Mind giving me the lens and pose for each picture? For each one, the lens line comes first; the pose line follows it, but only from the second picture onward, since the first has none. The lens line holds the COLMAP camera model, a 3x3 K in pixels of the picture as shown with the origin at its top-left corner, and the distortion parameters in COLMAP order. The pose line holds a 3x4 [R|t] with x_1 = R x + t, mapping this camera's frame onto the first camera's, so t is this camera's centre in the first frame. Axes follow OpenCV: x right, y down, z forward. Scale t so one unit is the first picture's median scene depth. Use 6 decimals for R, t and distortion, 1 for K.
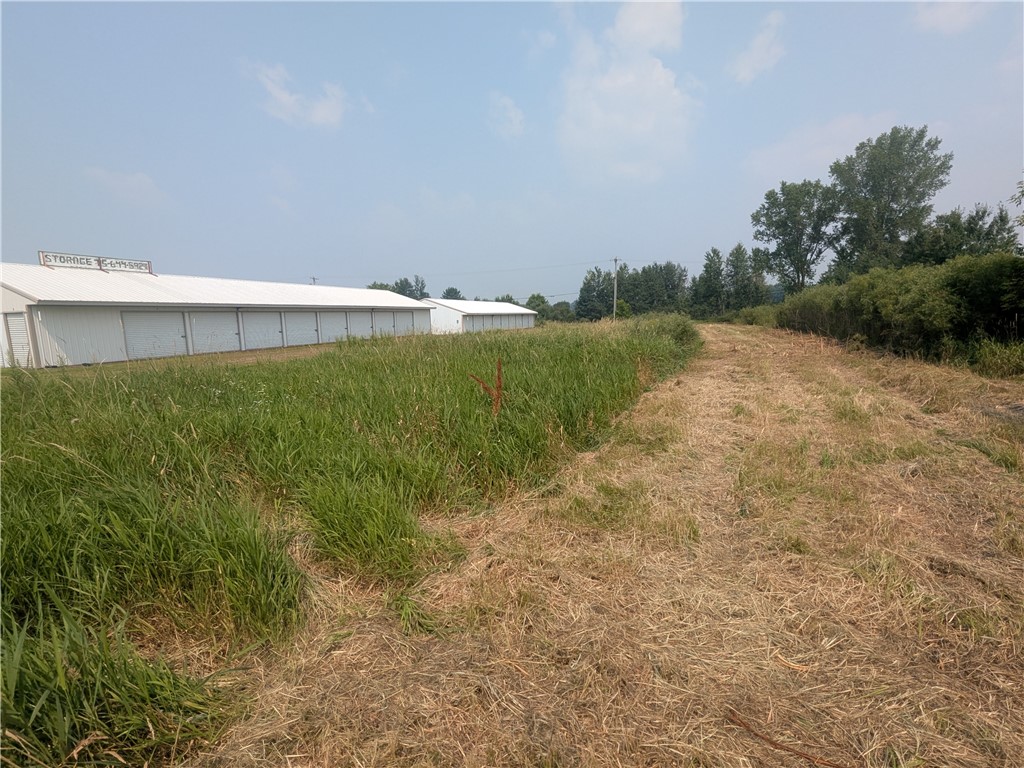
lens RADIAL K [[483.7, 0, 512.0], [0, 483.7, 384.0], [0, 0, 1]] dist [0.000965, 0.000109]
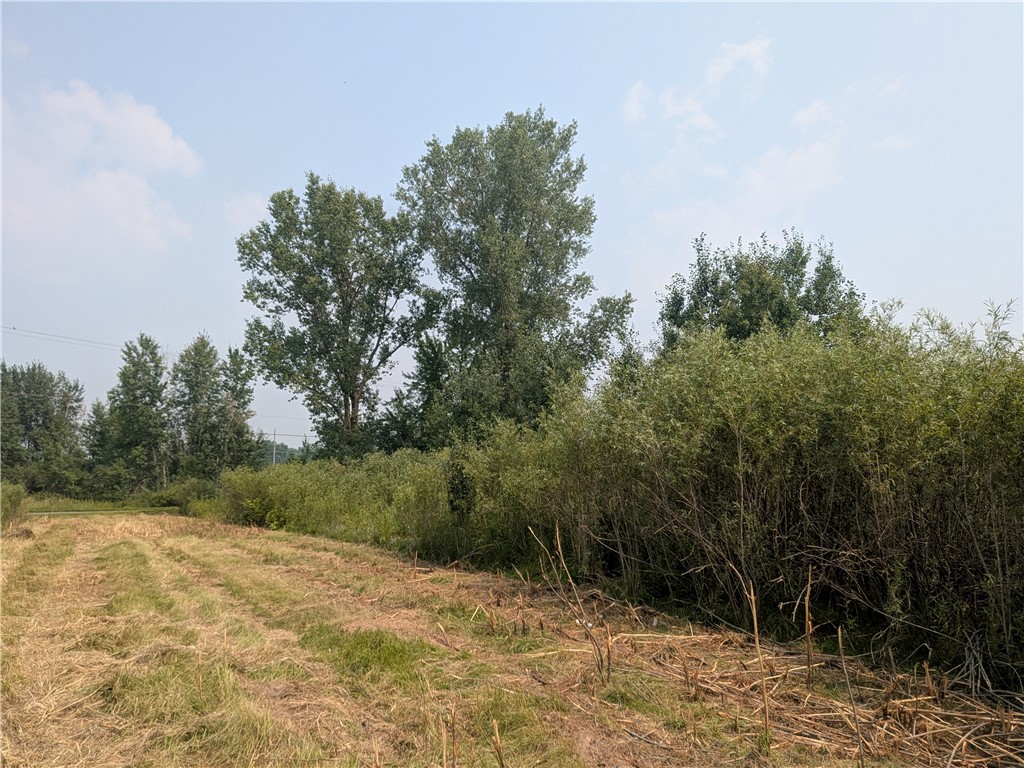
lens RADIAL K [[731.9, 0, 525.0], [0, 731.9, 402.5], [0, 0, 1]] dist [0.045747, -0.105085]
pose [[0.651091, 0.101841, 0.752136, 0.206075], [0.095596, 0.972063, -0.214373, -0.066941], [-0.752955, 0.211478, 0.623166, 0.472793]]
